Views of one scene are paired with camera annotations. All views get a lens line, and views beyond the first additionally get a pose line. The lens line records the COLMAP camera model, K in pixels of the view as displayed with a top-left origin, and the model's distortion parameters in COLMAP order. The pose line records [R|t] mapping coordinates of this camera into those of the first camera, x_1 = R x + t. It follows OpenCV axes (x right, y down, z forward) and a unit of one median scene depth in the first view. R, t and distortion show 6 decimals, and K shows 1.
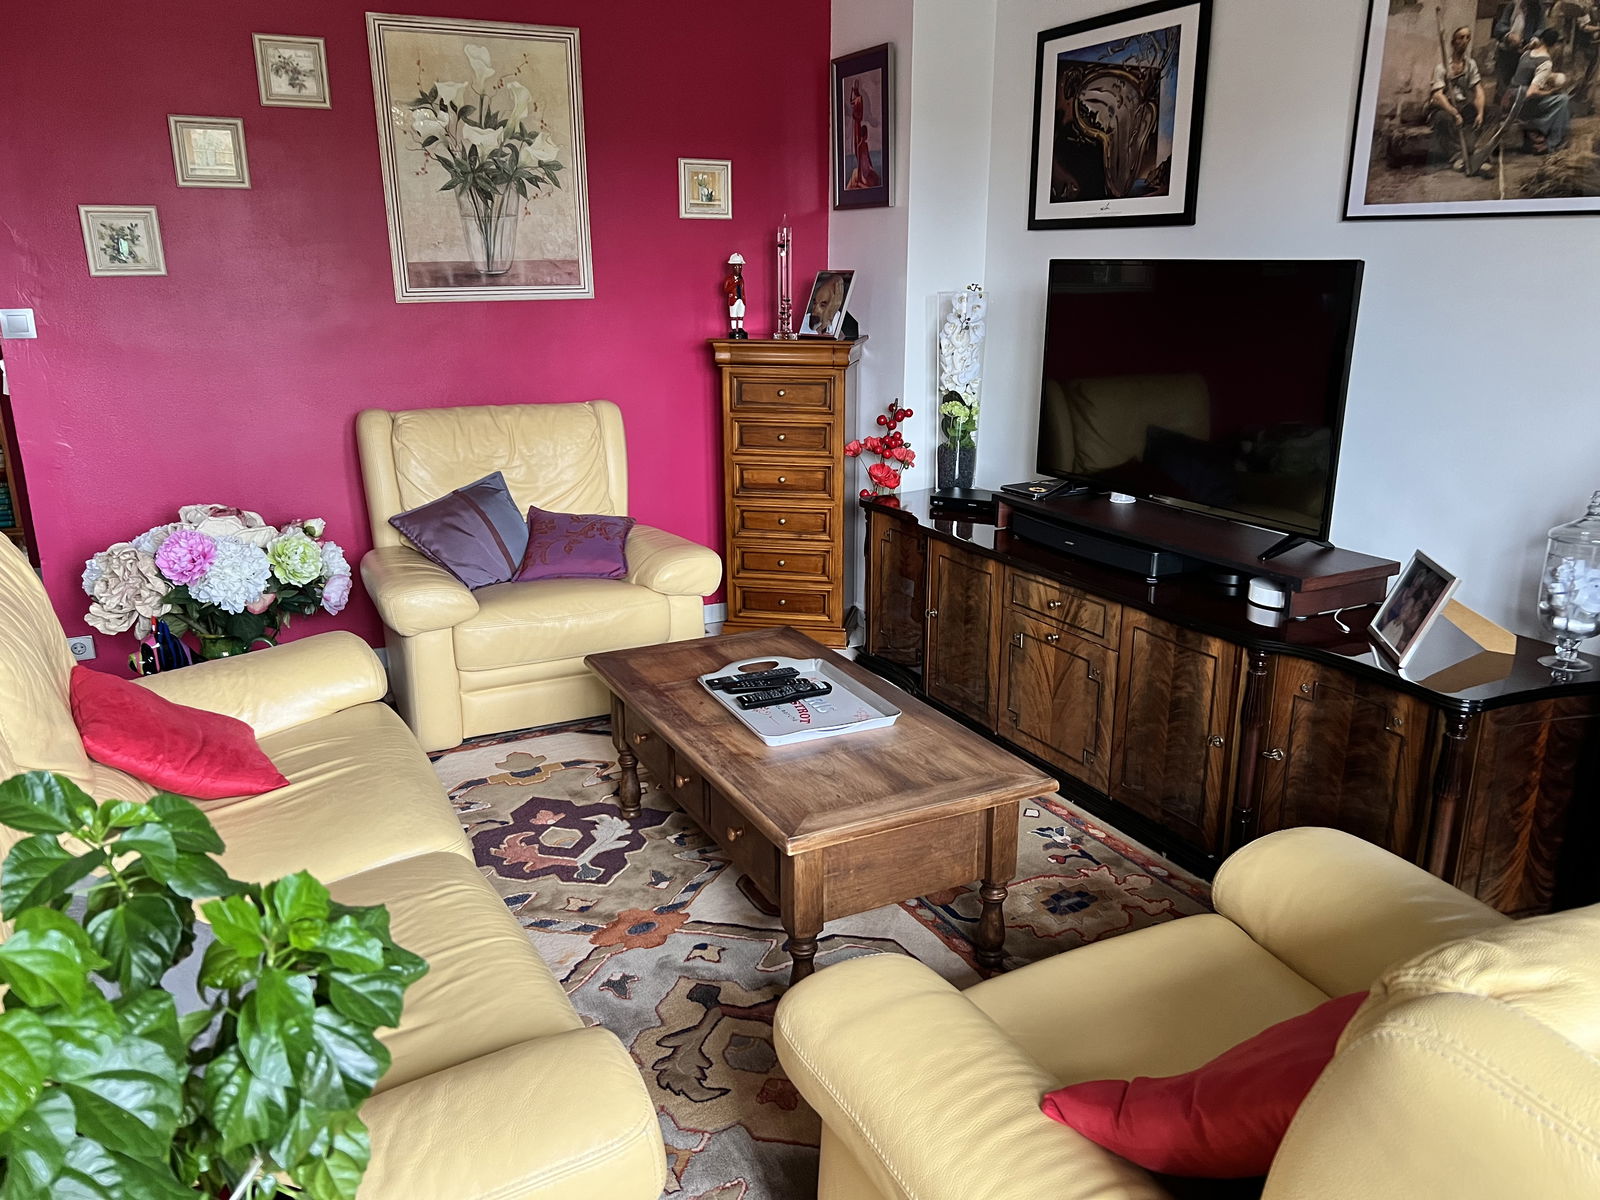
lens RADIAL K [[1185.6, 0, 800.0], [0, 1185.6, 600.0], [0, 0, 1]] dist [-0.000925, -0.007343]
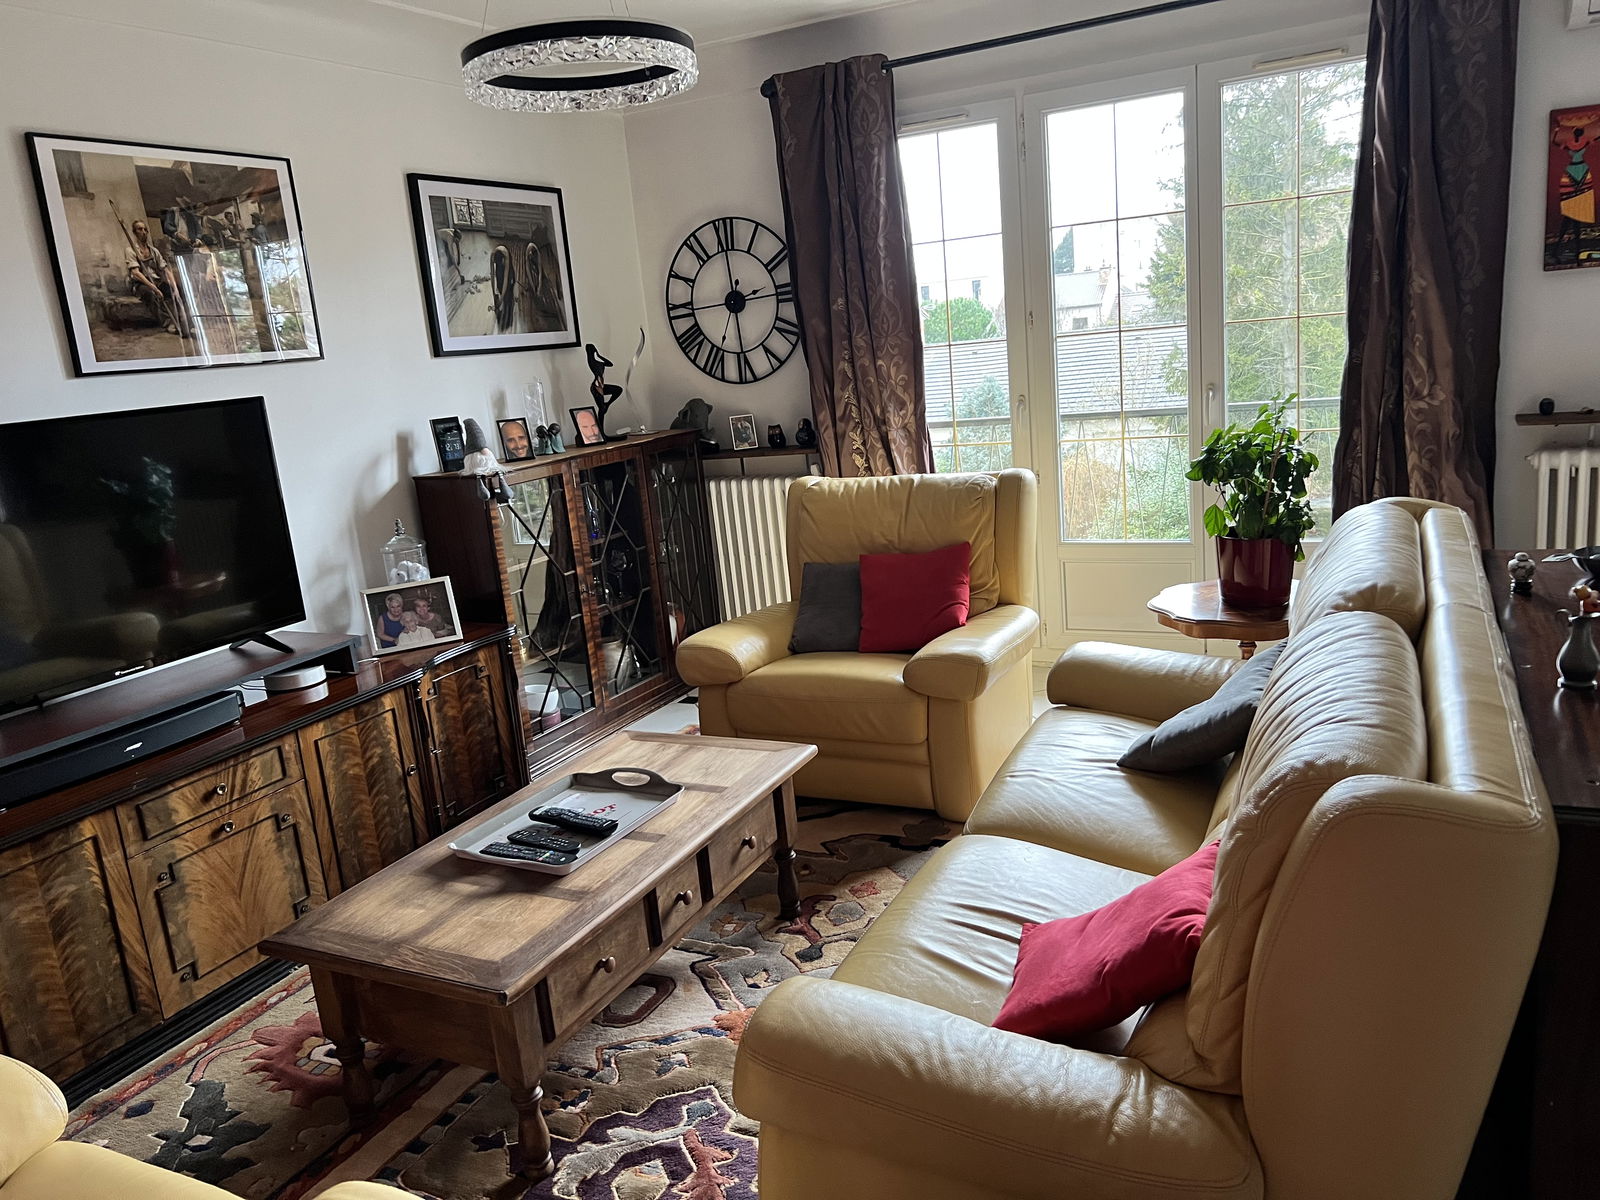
lens RADIAL K [[1185.6, 0, 800.0], [0, 1185.6, 600.0], [0, 0, 1]] dist [-0.000925, -0.007343]
pose [[-0.584860, -0.123938, 0.801610, -0.840462], [0.314724, 0.876161, 0.365089, -0.355409], [-0.747587, 0.465812, -0.473426, 1.197502]]
